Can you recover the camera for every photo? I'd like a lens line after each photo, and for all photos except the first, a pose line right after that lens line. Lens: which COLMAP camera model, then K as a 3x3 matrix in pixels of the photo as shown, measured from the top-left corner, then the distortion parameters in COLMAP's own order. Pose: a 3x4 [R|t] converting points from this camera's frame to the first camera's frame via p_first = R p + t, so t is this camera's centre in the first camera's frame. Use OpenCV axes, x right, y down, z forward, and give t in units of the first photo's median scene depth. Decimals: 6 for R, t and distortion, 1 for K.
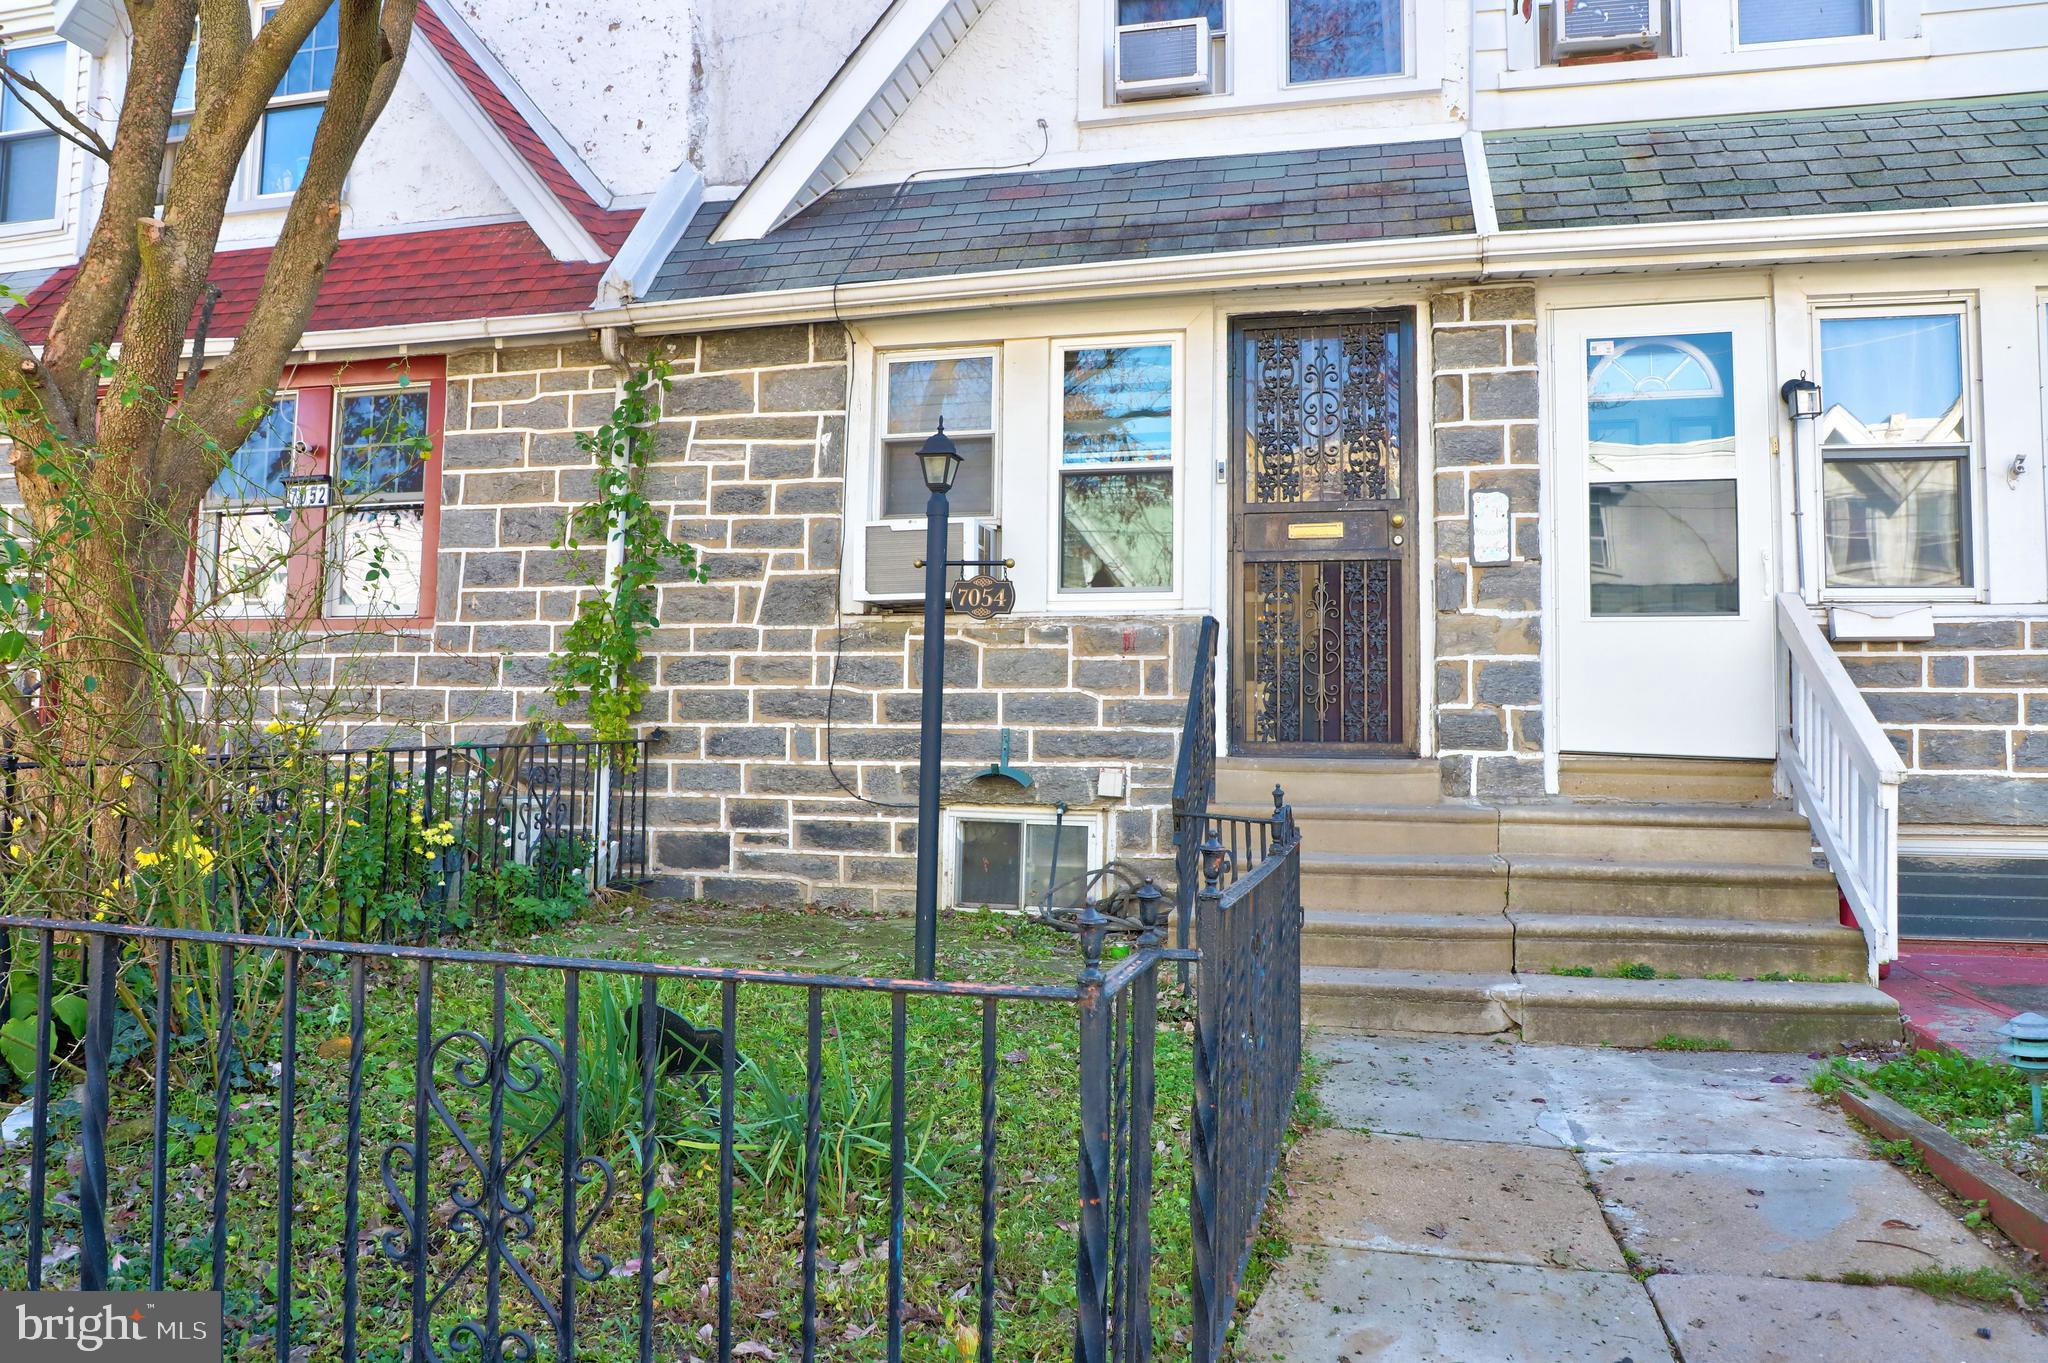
lens RADIAL K [[1411.6, 0, 1014.5], [0, 1411.6, 682.7], [0, 0, 1]] dist [-0.061368, 0.032471]
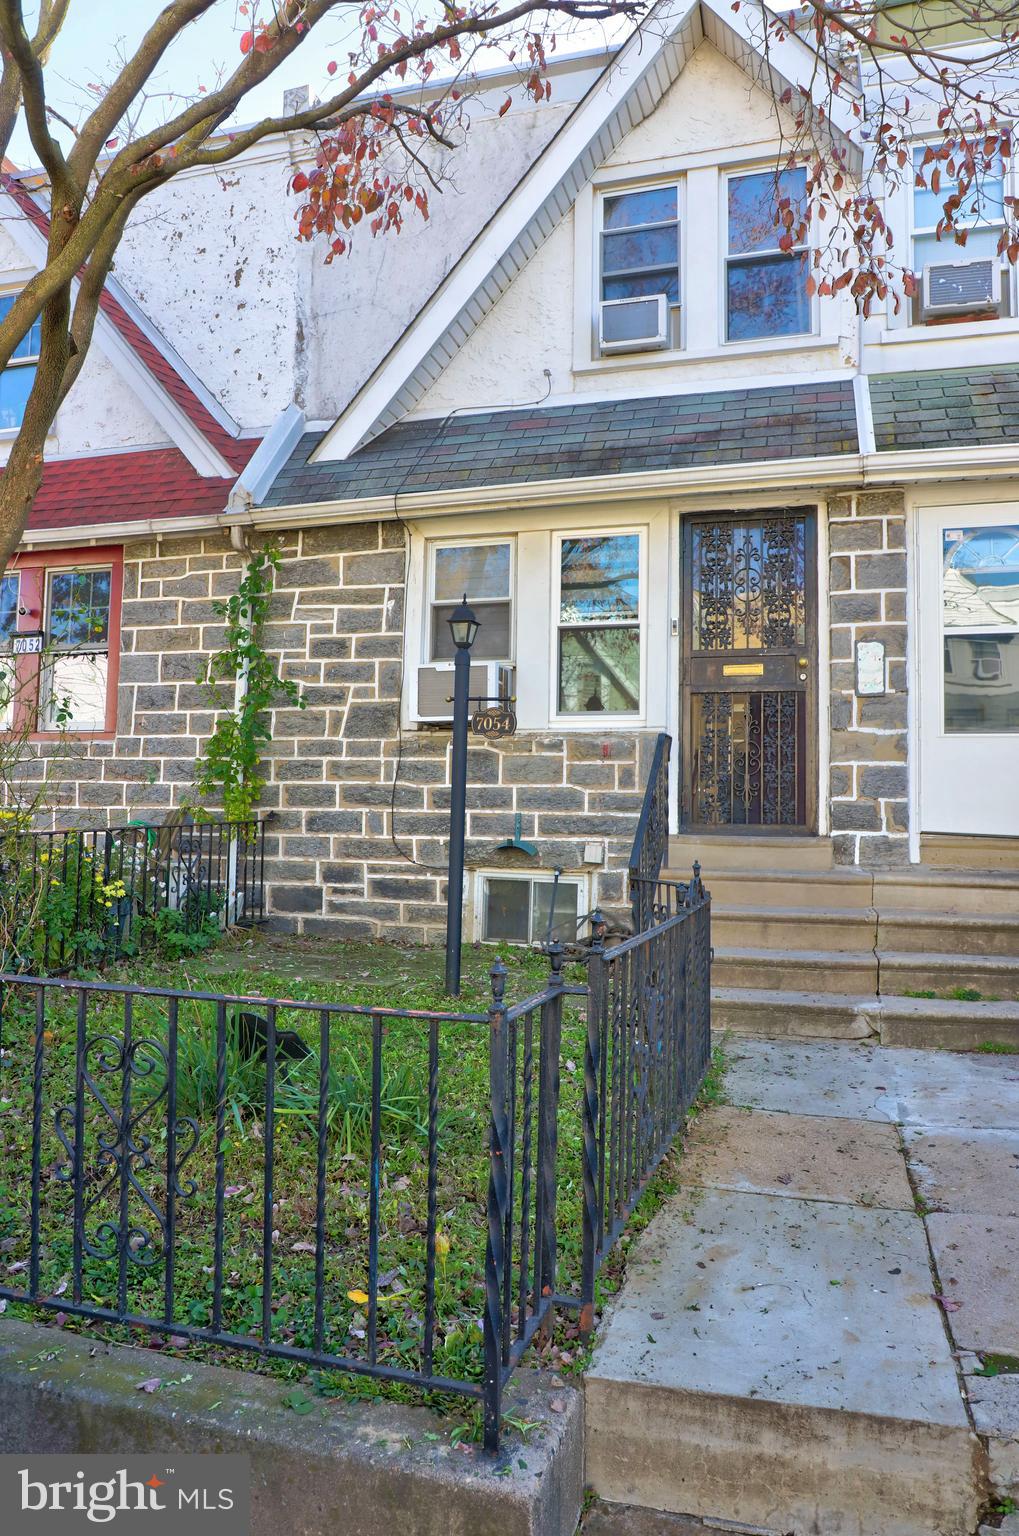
lens RADIAL K [[1058.7, 0, 500.4], [0, 1058.7, 773.1], [0, 0, 1]] dist [-0.061368, 0.032471]
pose [[0.998589, 0.000598, -0.053104, 0.033447], [-0.000163, 0.999966, 0.008196, -0.016516], [0.053107, -0.008176, 0.998555, -0.043533]]
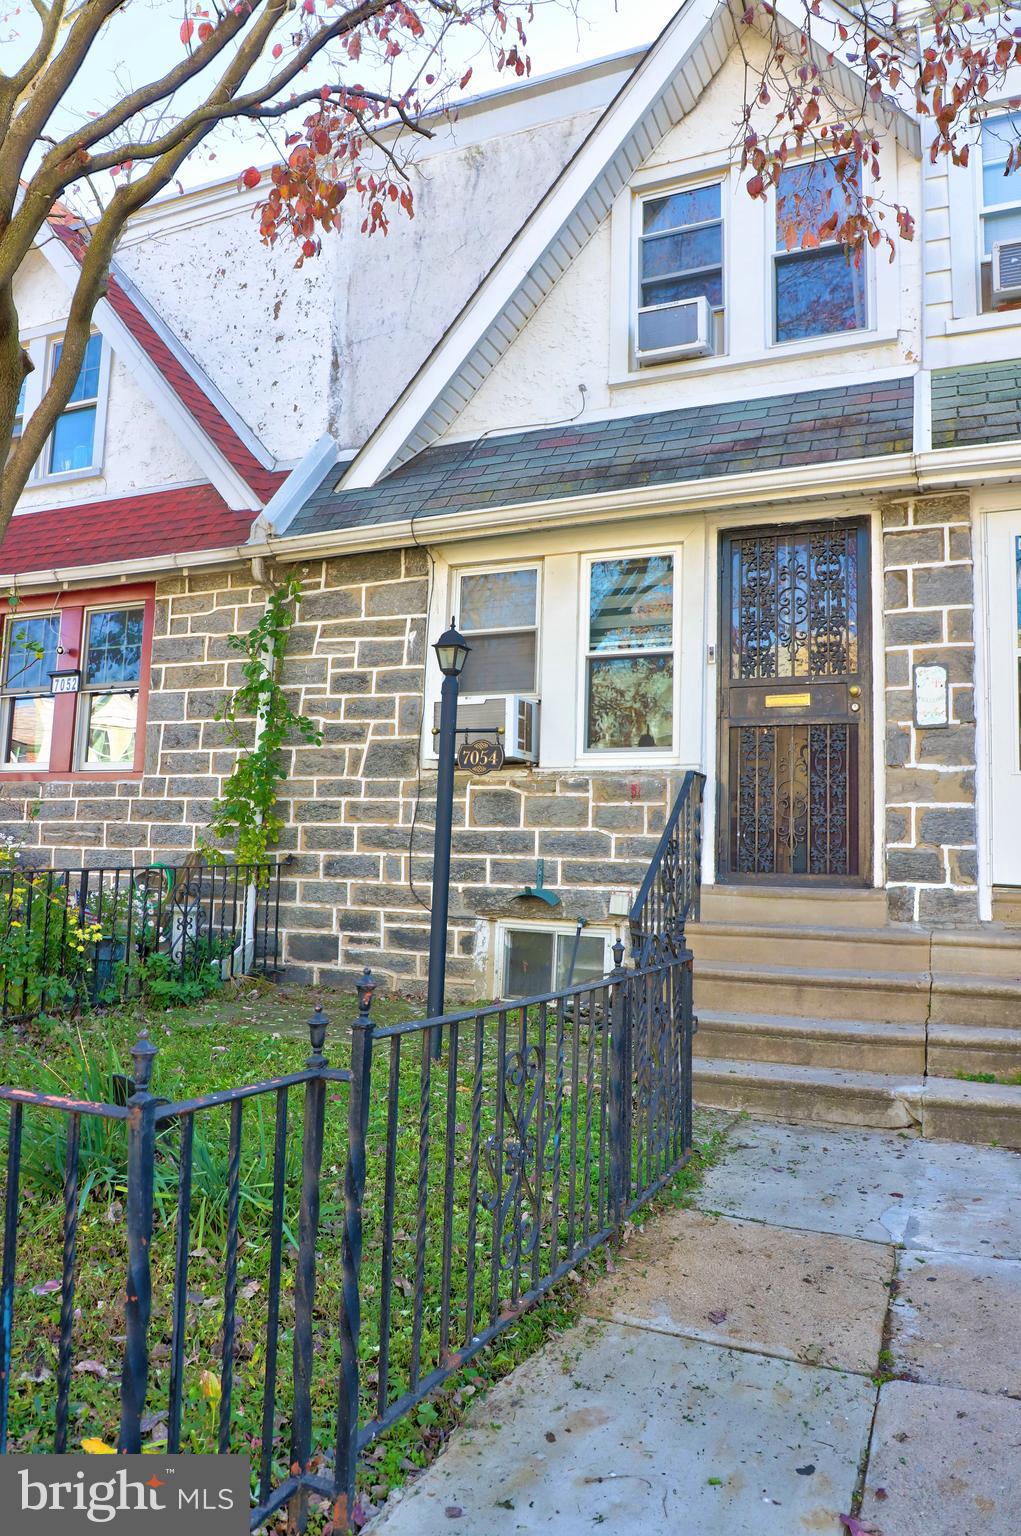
lens RADIAL K [[1058.7, 0, 499.7], [0, 1058.7, 775.1], [0, 0, 1]] dist [-0.061368, 0.032471]
pose [[0.983195, -0.001180, -0.182555, 0.140370], [-0.005819, 0.999268, -0.037802, -0.007210], [0.182466, 0.038229, 0.982469, 0.056963]]
